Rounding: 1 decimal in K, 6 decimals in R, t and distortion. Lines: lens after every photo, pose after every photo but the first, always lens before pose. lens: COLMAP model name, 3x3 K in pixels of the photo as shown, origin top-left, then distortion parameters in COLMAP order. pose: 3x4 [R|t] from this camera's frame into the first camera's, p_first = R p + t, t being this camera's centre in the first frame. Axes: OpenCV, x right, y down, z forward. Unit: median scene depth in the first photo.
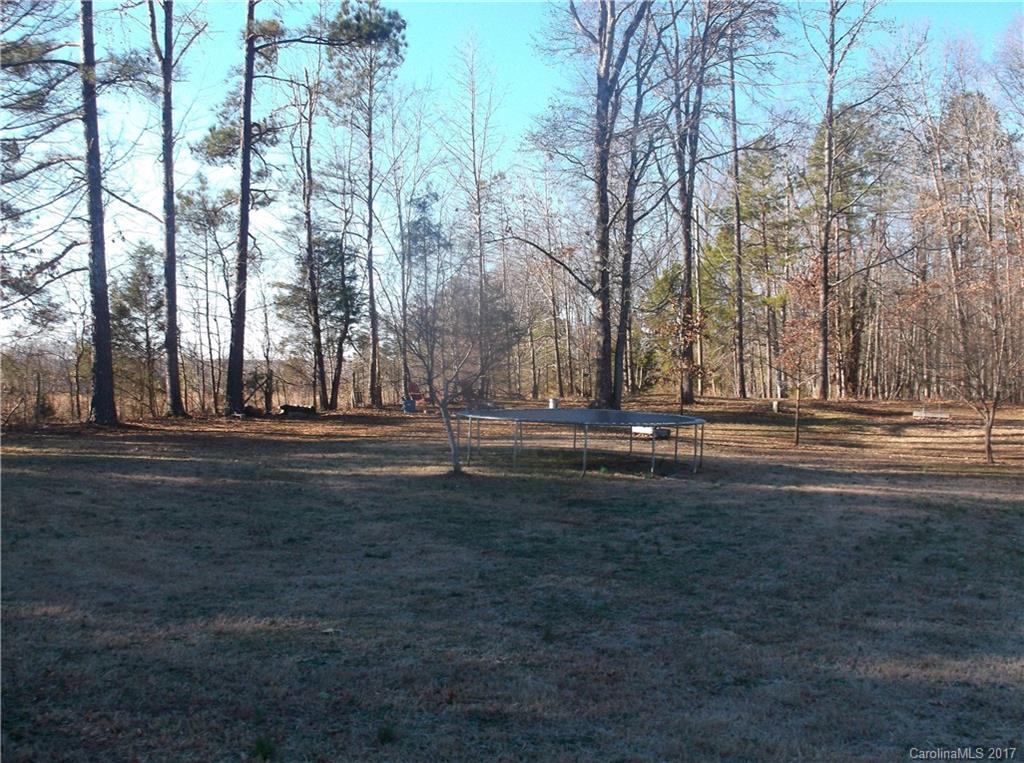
lens RADIAL K [[953.4, 0, 519.6], [0, 953.4, 374.4], [0, 0, 1]] dist [-0.003092, -0.013814]
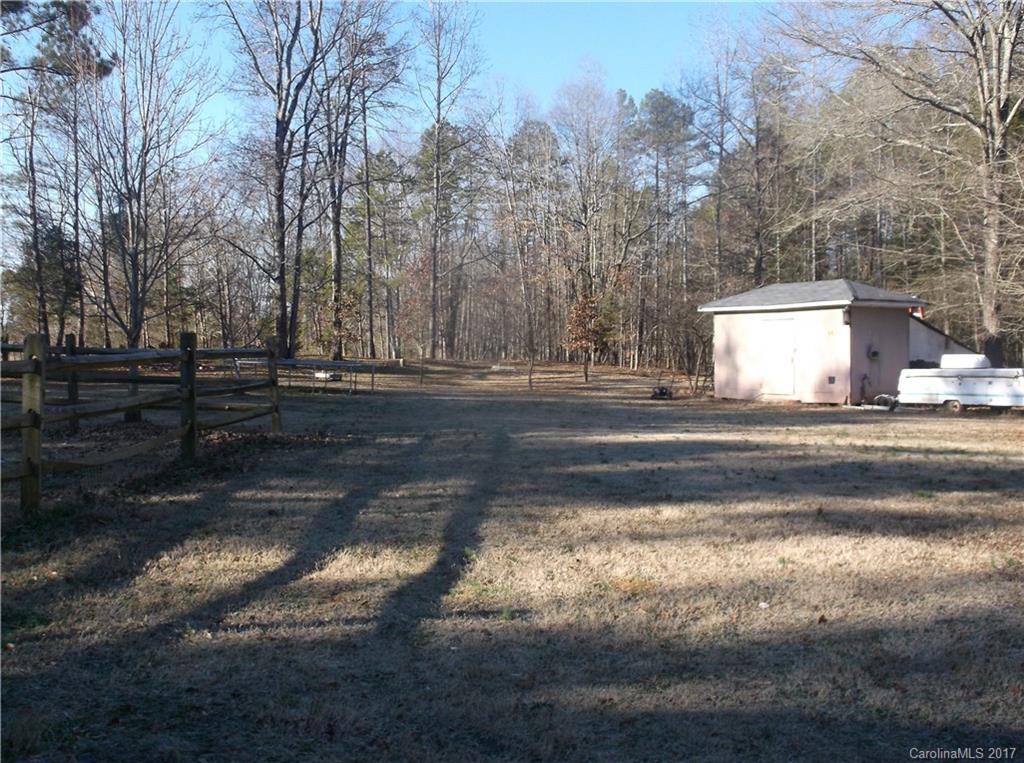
lens RADIAL K [[953.4, 0, 519.6], [0, 953.4, 374.4], [0, 0, 1]] dist [-0.003092, -0.013814]
pose [[0.915900, -0.011234, 0.401250, -0.142207], [-0.001434, 0.999510, 0.031255, 0.007367], [-0.401405, -0.029202, 0.915435, -0.373772]]
